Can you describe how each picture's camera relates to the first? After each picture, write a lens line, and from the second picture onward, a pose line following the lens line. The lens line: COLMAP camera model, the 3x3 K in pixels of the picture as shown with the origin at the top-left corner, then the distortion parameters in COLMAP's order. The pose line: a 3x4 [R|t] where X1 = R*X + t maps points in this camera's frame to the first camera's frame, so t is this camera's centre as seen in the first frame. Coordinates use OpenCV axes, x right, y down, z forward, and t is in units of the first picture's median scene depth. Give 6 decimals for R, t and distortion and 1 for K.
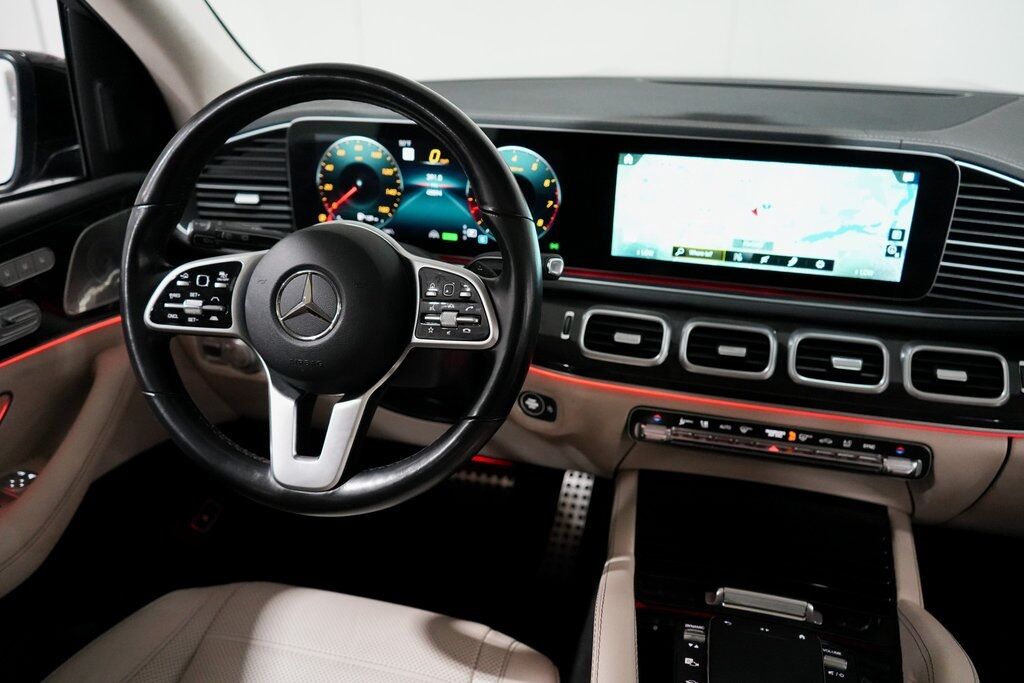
lens RADIAL K [[814.6, 0, 514.7], [0, 814.6, 344.1], [0, 0, 1]] dist [-0.009708, 0.016531]
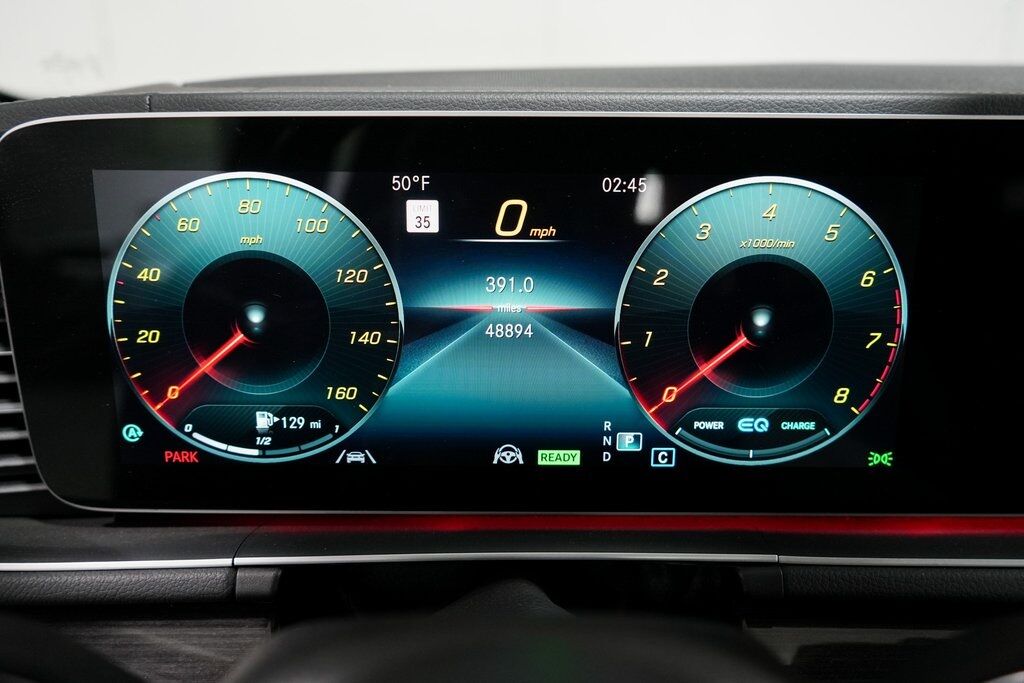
lens RADIAL K [[814.6, 0, 510.6], [0, 814.6, 346.7], [0, 0, 1]] dist [-0.009708, 0.016531]
pose [[0.964222, -0.084599, 0.251237, -0.200148], [0.111727, 0.989117, -0.095730, -0.165745], [-0.240404, 0.120375, 0.963180, 0.769646]]
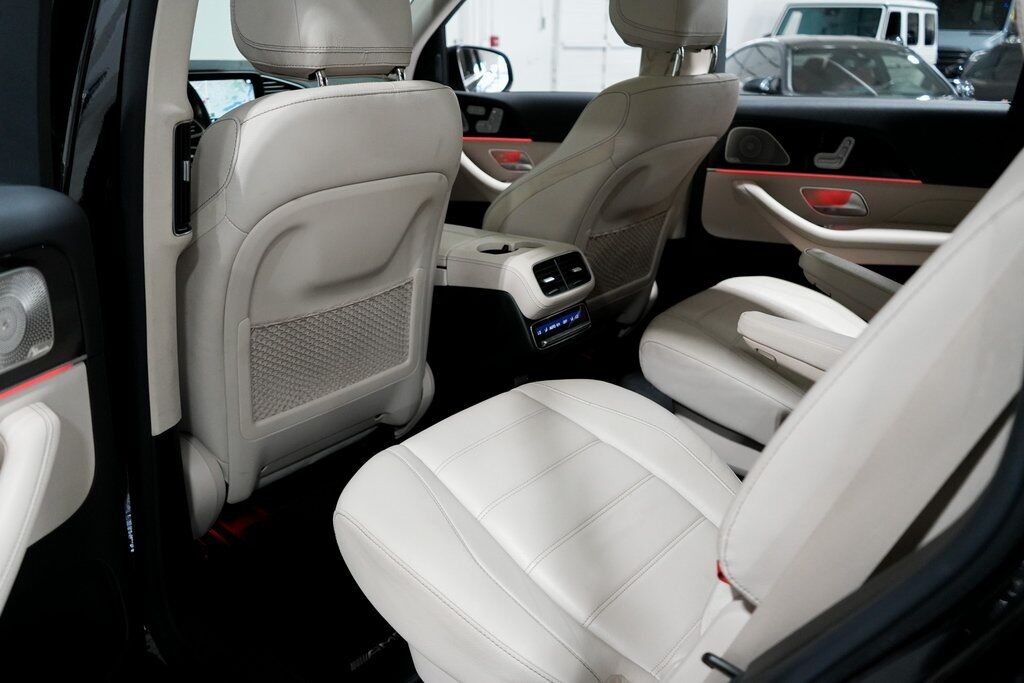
lens RADIAL K [[814.6, 0, 518.0], [0, 814.6, 345.7], [0, 0, 1]] dist [-0.009708, 0.016531]
pose [[0.403143, -0.332884, 0.852446, -1.708485], [0.378725, 0.908673, 0.175732, 0.447372], [-0.833093, 0.251997, 0.492396, -0.844294]]
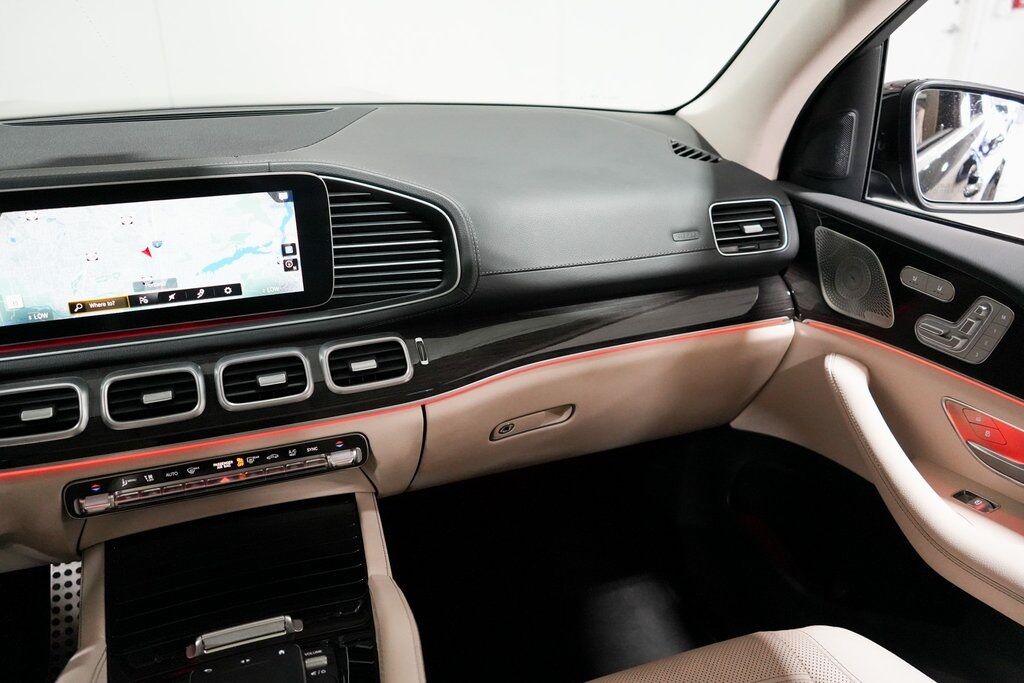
lens RADIAL K [[814.6, 0, 508.0], [0, 814.6, 344.7], [0, 0, 1]] dist [-0.009708, 0.016531]
pose [[0.822728, -0.242270, 0.514222, 0.124555], [0.244659, 0.967470, 0.064372, -0.011940], [-0.513090, 0.072848, 0.855238, -0.050396]]
